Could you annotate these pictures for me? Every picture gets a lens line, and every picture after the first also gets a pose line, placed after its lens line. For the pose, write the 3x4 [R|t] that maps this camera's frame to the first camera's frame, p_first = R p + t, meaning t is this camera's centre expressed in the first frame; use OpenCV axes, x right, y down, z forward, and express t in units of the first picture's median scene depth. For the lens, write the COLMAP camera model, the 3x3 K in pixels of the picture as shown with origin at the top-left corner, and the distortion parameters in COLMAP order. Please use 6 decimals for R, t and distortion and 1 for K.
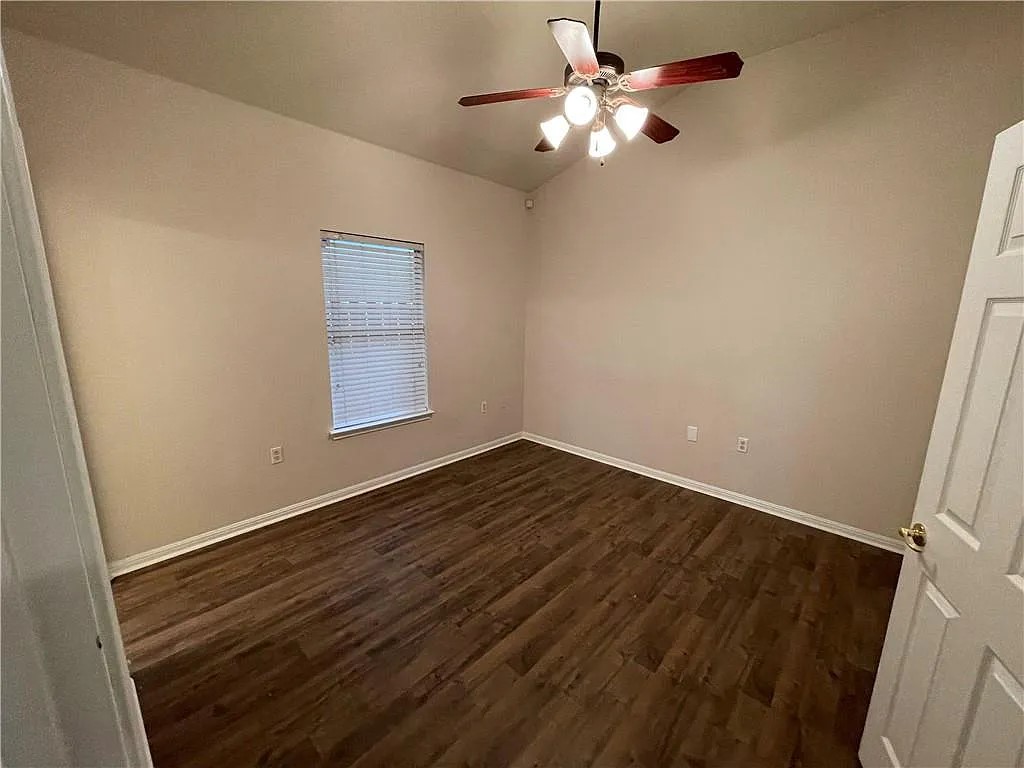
lens RADIAL K [[412.0, 0, 511.5], [0, 412.0, 386.5], [0, 0, 1]] dist [0.001186, 0.000234]
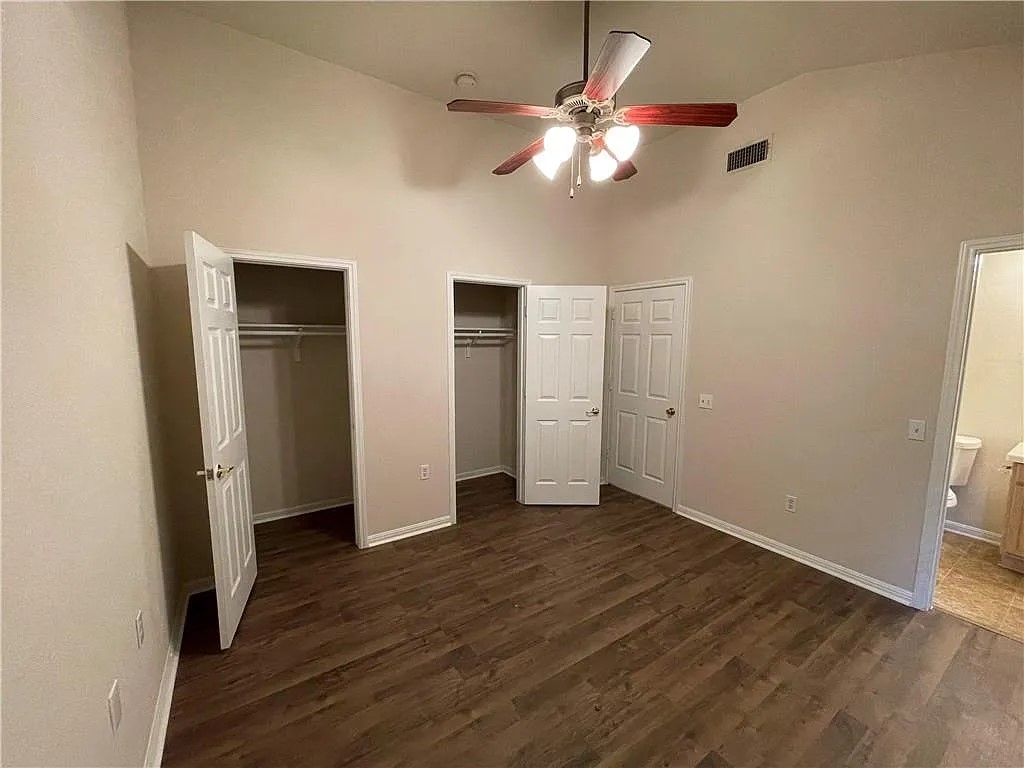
lens RADIAL K [[412.0, 0, 511.5], [0, 412.0, 386.5], [0, 0, 1]] dist [0.001186, 0.000234]
pose [[-0.970206, -0.055395, 0.235863, 0.094993], [0.021466, 0.950029, 0.311423, -0.378876], [-0.241328, 0.307208, -0.920535, 1.875572]]
